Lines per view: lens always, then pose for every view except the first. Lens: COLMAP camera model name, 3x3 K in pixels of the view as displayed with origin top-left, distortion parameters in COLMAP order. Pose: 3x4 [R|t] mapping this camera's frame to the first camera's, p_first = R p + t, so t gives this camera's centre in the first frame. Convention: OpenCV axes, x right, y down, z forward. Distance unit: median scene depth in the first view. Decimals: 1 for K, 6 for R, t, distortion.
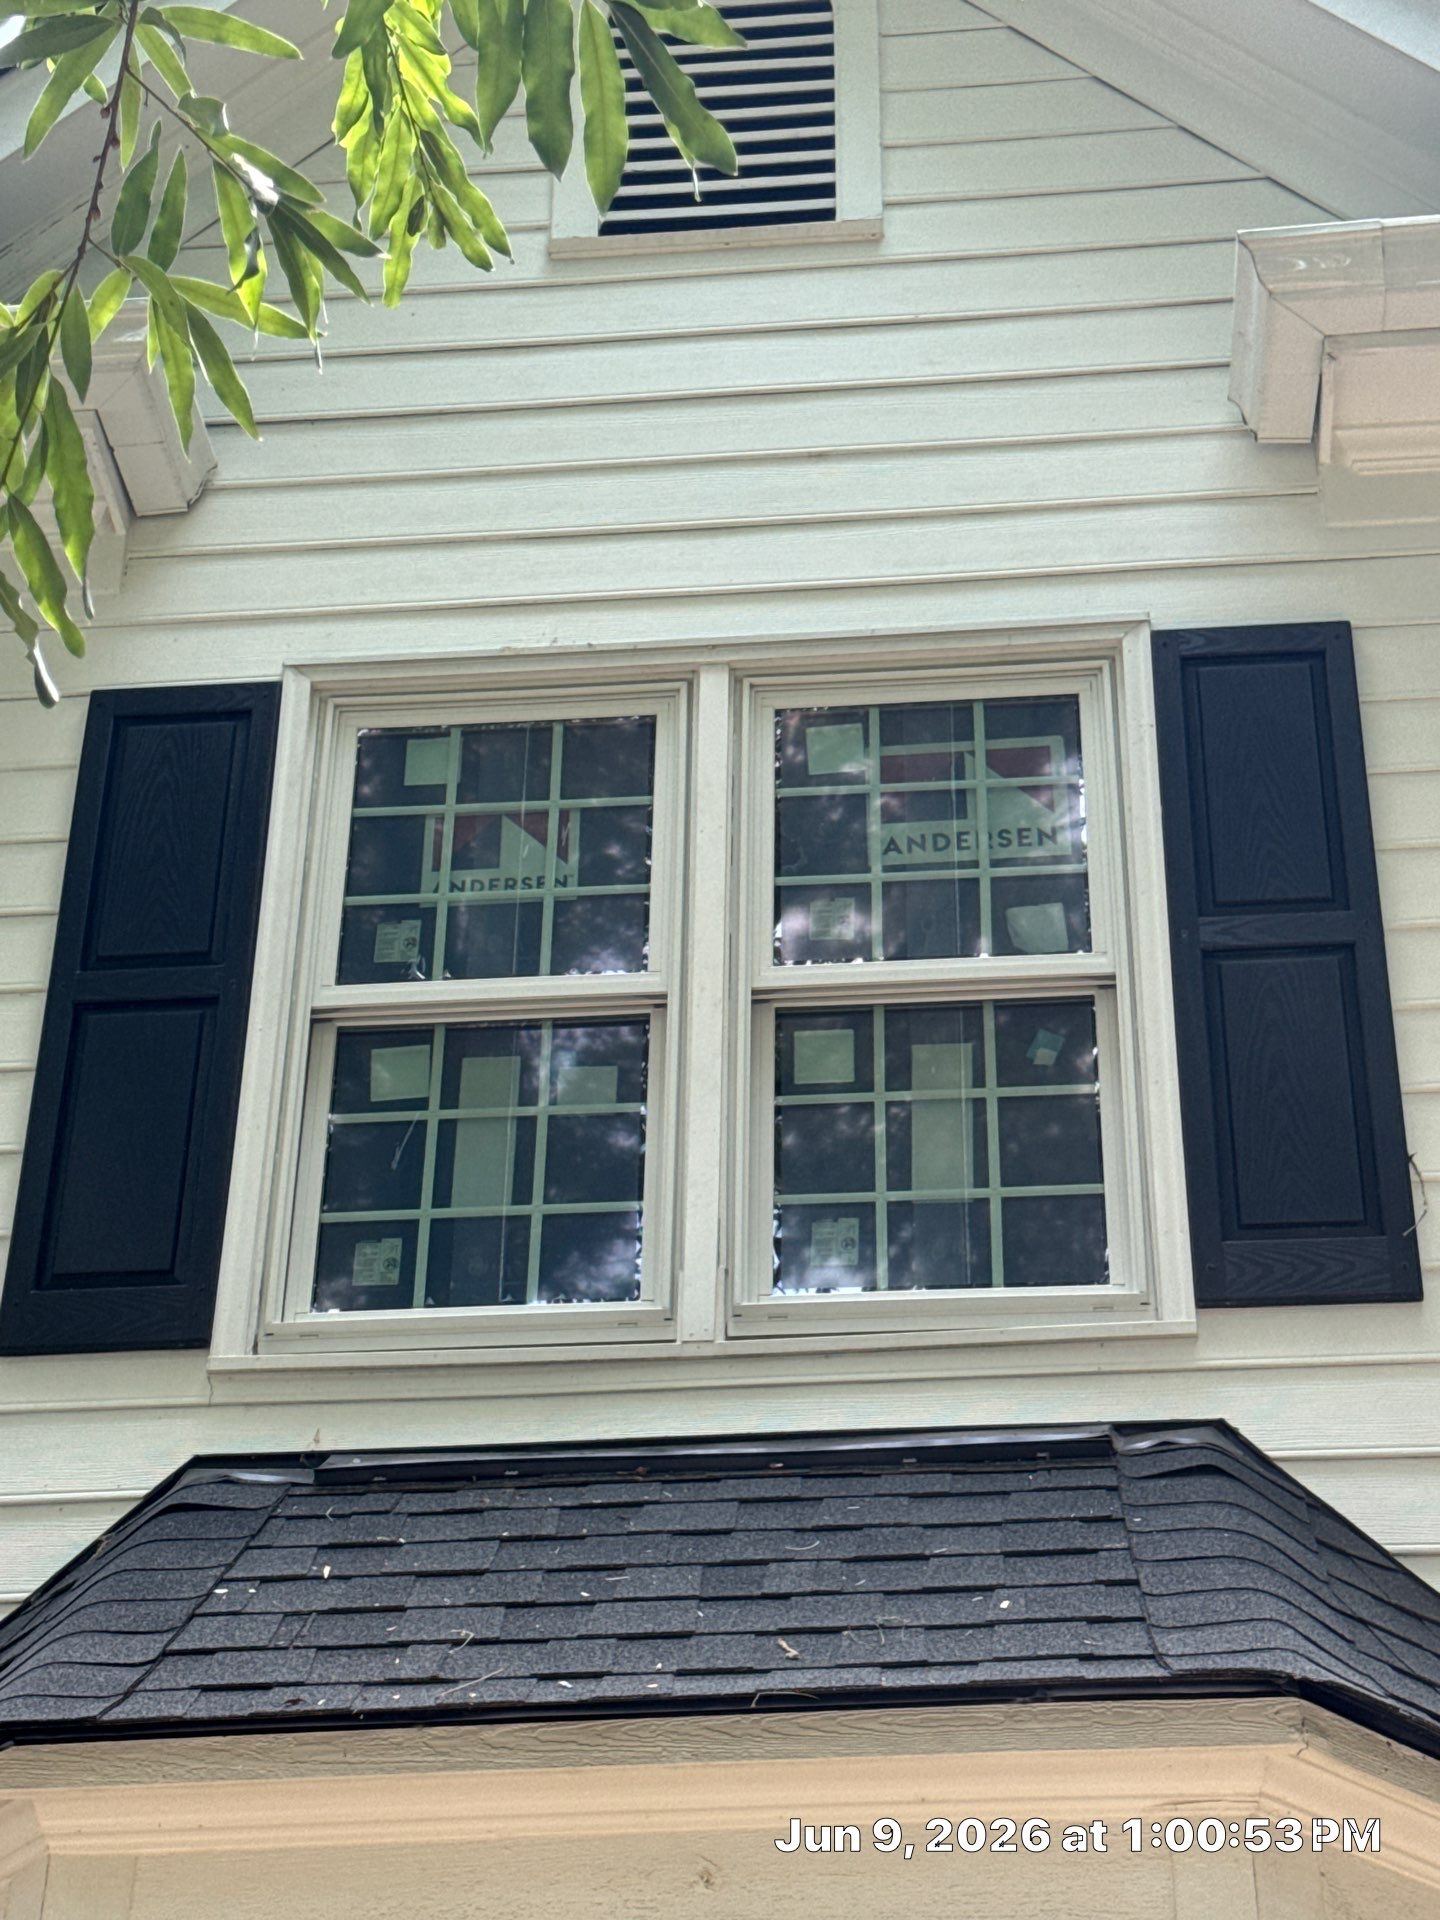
lens RADIAL K [[3647.3, 0, 720.0], [0, 3647.3, 960.0], [0, 0, 1]] dist [0.240744, -0.044686]
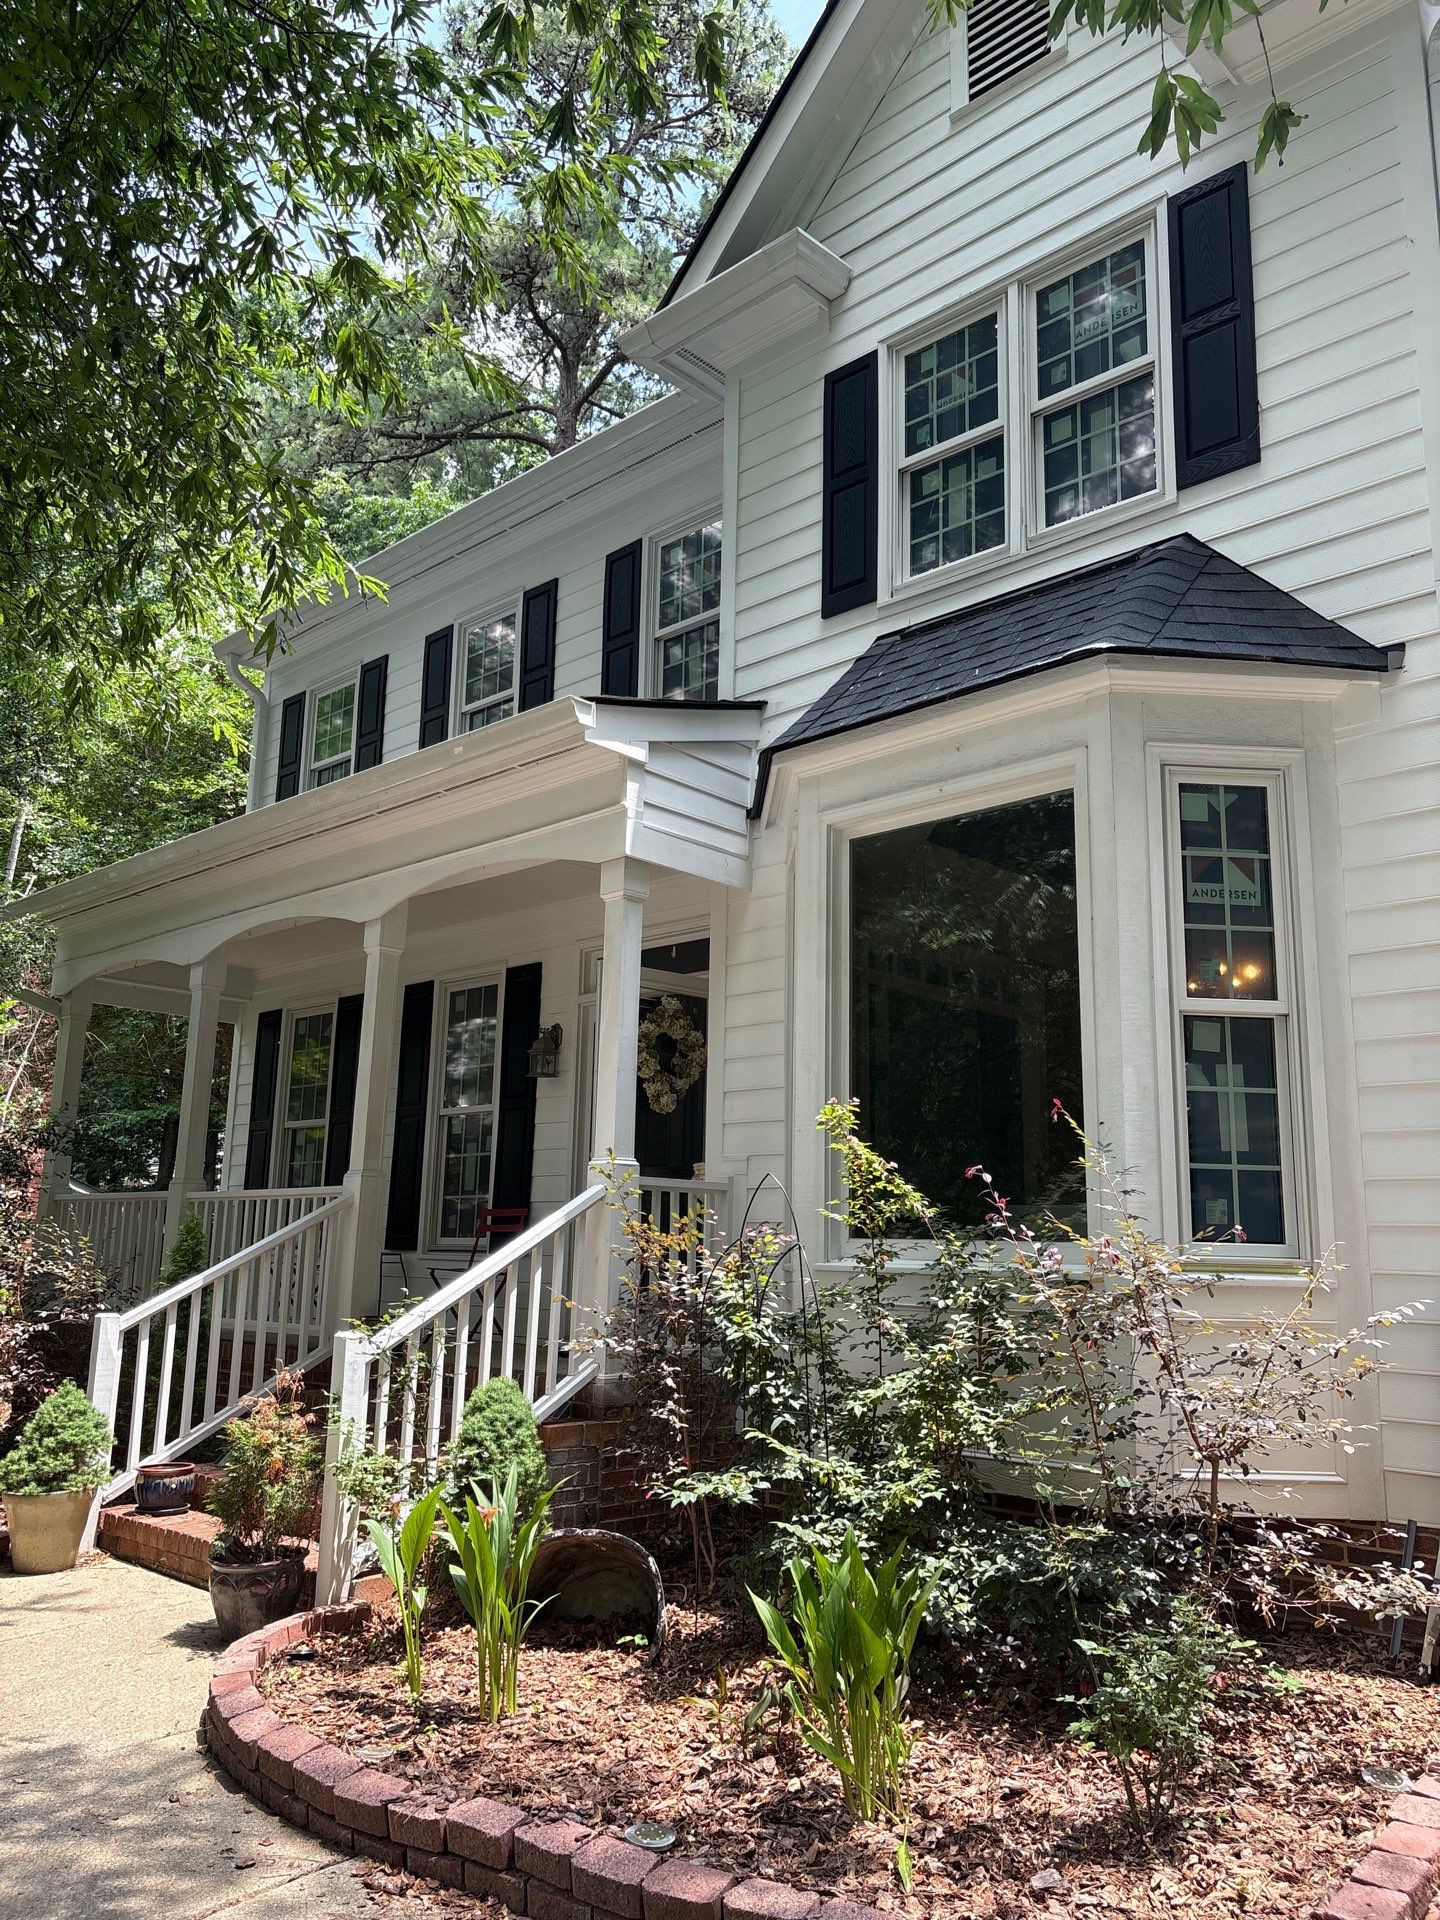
lens RADIAL K [[1459.7, 0, 720.0], [0, 1459.7, 960.0], [0, 0, 1]] dist [-0.000078, 0.004106]
pose [[0.783456, -0.114048, -0.610893, 0.441660], [0.352254, 0.891342, 0.285353, -0.020706], [0.511971, -0.438751, 0.738501, -0.103797]]
